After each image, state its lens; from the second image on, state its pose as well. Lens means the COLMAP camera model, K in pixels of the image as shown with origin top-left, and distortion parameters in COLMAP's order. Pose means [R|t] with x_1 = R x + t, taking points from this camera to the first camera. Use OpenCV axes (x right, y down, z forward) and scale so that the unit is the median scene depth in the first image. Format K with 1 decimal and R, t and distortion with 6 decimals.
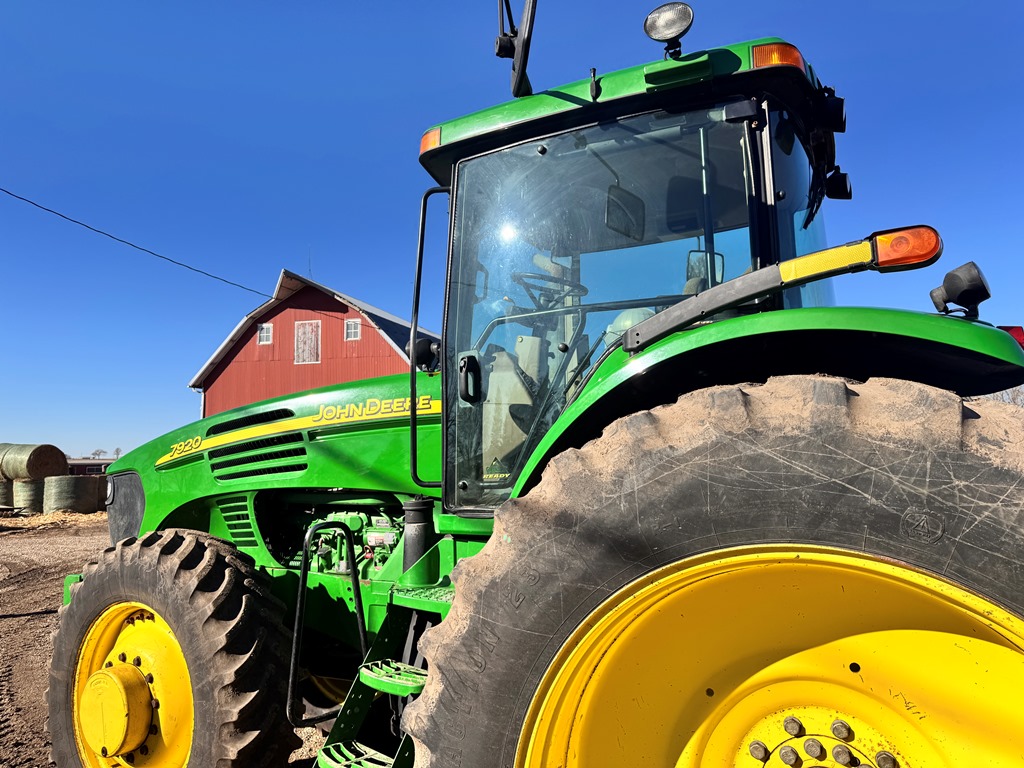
lens RADIAL K [[726.7, 0, 519.8], [0, 726.7, 379.4], [0, 0, 1]] dist [0.033027, -0.040041]
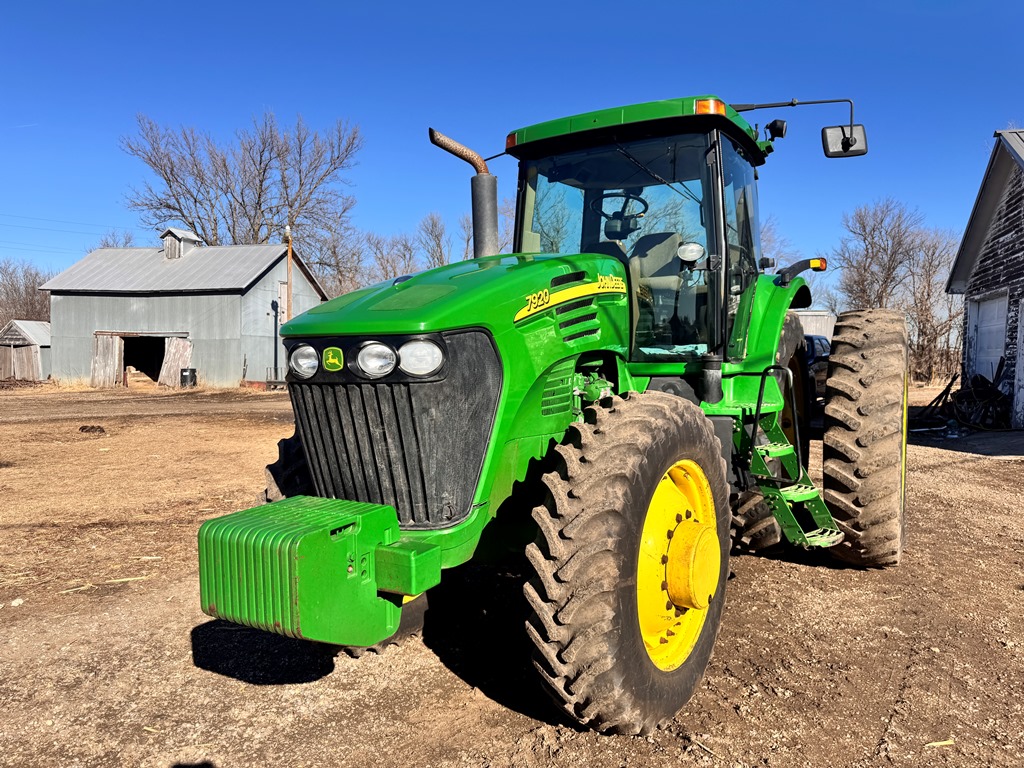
lens RADIAL K [[726.7, 0, 510.4], [0, 726.7, 384.5], [0, 0, 1]] dist [0.033027, -0.040041]
pose [[0.065827, -0.038104, 0.997103, -1.399038], [-0.110494, 0.992847, 0.045236, 0.169222], [-0.991694, -0.113152, 0.061146, 1.088788]]
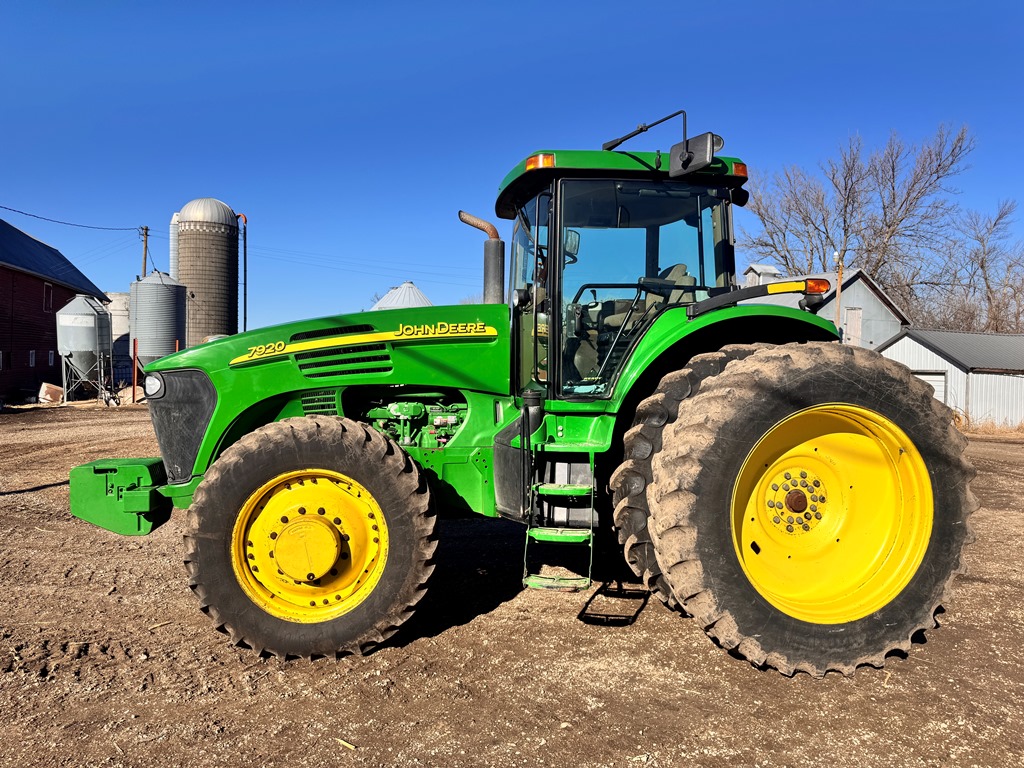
lens RADIAL K [[726.7, 0, 517.2], [0, 726.7, 380.8], [0, 0, 1]] dist [0.033027, -0.040041]
pose [[0.806470, 0.014050, 0.591108, -0.930621], [-0.089653, 0.991064, 0.098761, -0.012601], [-0.584439, -0.132643, 0.800523, -0.222099]]
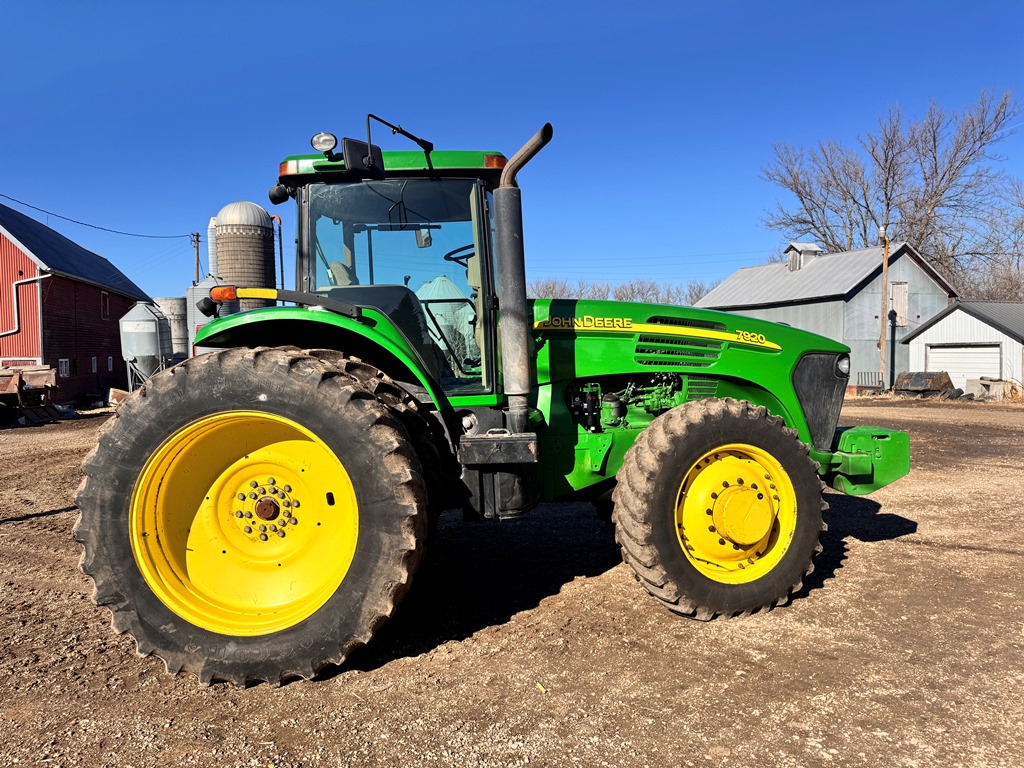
lens RADIAL K [[726.7, 0, 512.3], [0, 726.7, 382.9], [0, 0, 1]] dist [0.033027, -0.040041]
pose [[0.831709, -0.026544, 0.554577, -1.162209], [-0.048035, 0.991671, 0.119505, -0.007750], [-0.553130, -0.126033, 0.823507, -0.194133]]
